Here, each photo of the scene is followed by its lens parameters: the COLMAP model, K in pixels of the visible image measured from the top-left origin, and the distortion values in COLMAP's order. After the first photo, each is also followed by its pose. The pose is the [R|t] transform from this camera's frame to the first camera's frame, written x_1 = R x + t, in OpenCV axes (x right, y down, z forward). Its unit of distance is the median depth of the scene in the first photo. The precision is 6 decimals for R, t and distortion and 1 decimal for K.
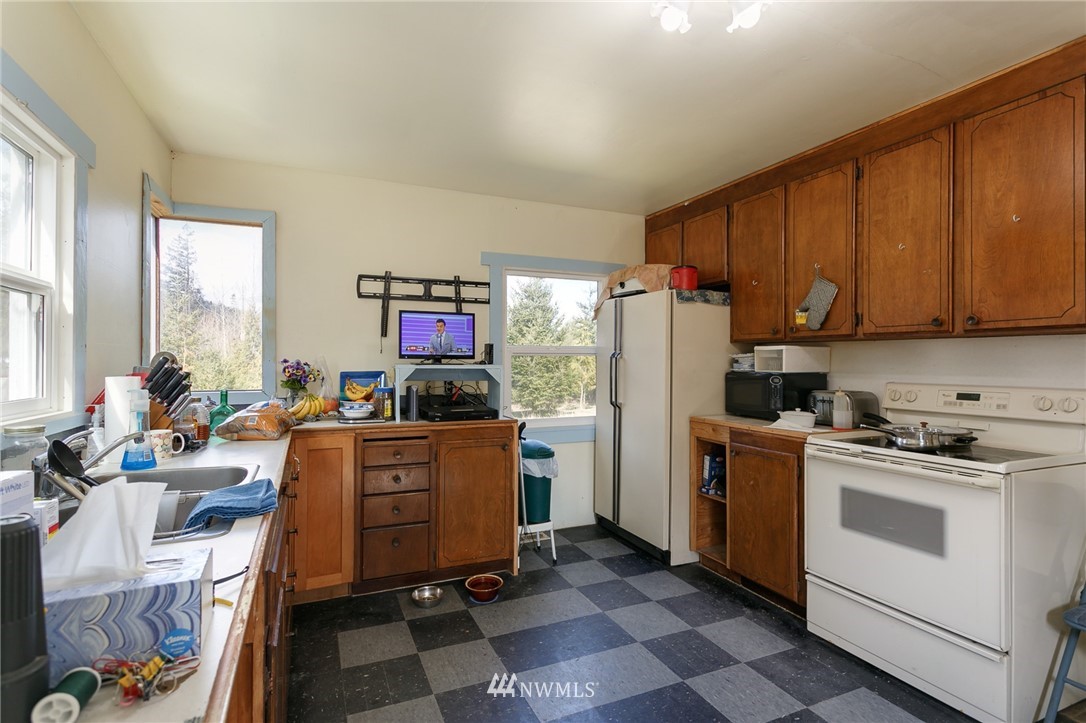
lens RADIAL K [[517.6, 0, 535.0], [0, 517.6, 361.1], [0, 0, 1]] dist [-0.003403, 0.000132]
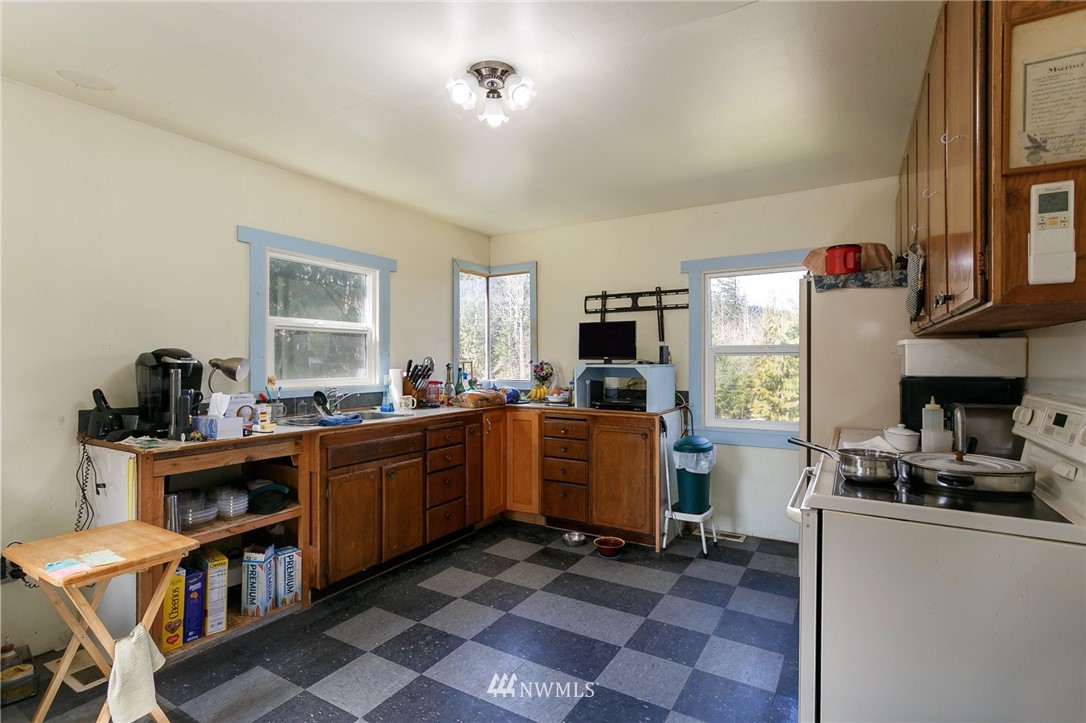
lens RADIAL K [[517.6, 0, 532.7], [0, 517.6, 362.0], [0, 0, 1]] dist [-0.003403, 0.000132]
pose [[0.581355, -0.002086, -0.813648, 0.693458], [0.002883, 0.999996, -0.000504, 0.001318], [0.813645, -0.002052, 0.581358, 0.123941]]
